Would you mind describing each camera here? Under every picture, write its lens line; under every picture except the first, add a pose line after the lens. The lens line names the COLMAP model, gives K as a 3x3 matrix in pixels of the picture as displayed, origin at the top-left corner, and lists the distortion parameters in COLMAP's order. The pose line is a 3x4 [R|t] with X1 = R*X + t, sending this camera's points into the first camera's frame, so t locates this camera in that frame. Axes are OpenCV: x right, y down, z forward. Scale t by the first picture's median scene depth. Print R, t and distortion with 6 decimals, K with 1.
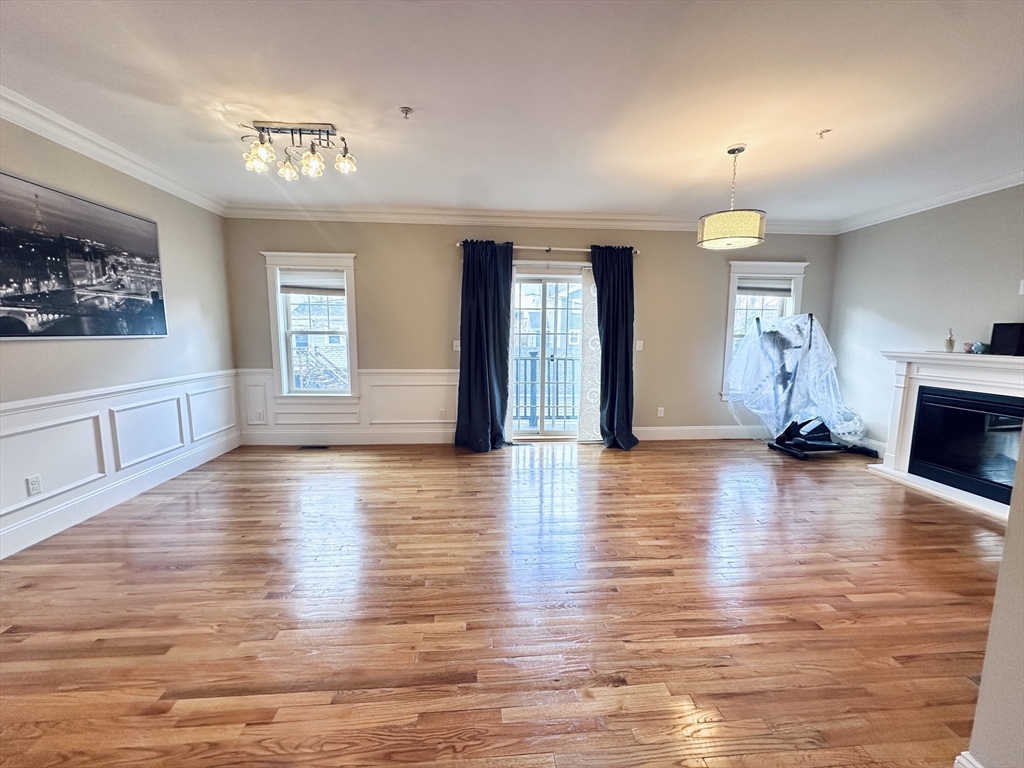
lens RADIAL K [[408.2, 0, 514.2], [0, 408.2, 381.0], [0, 0, 1]] dist [-0.000195, 0.000882]
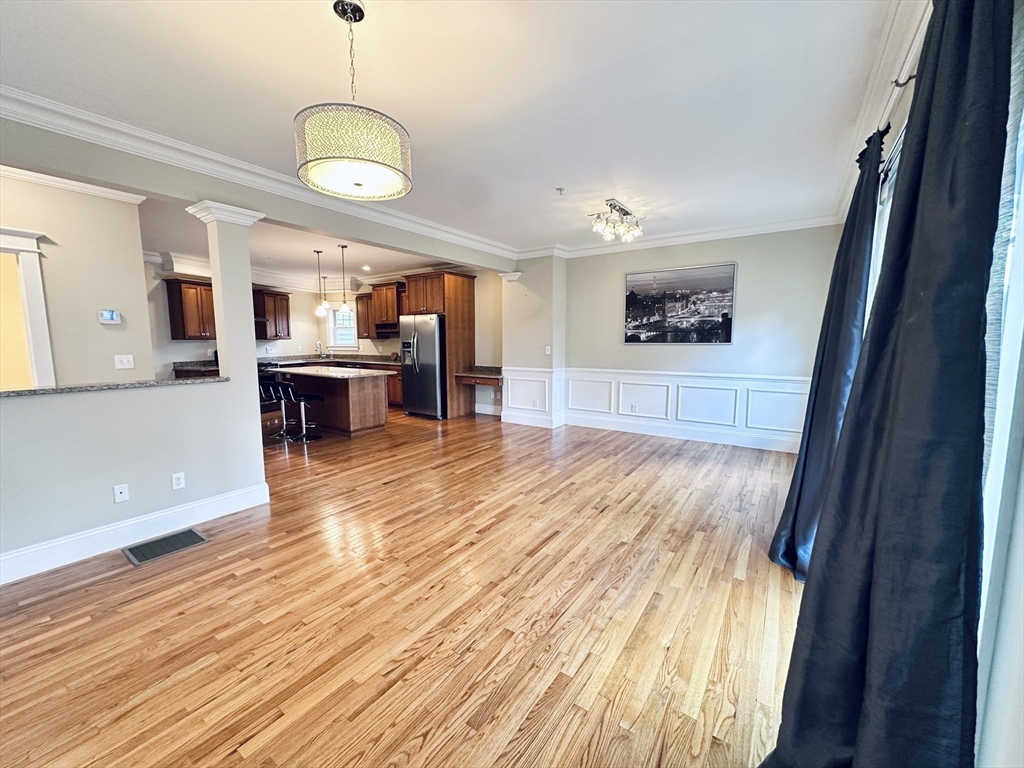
lens RADIAL K [[408.2, 0, 512.5], [0, 408.2, 383.1], [0, 0, 1]] dist [-0.000195, 0.000882]
pose [[-0.630896, 0.083063, -0.771409, 0.859858], [-0.092046, 0.979218, 0.180719, -0.196390], [0.770388, 0.185020, -0.610139, 1.583206]]
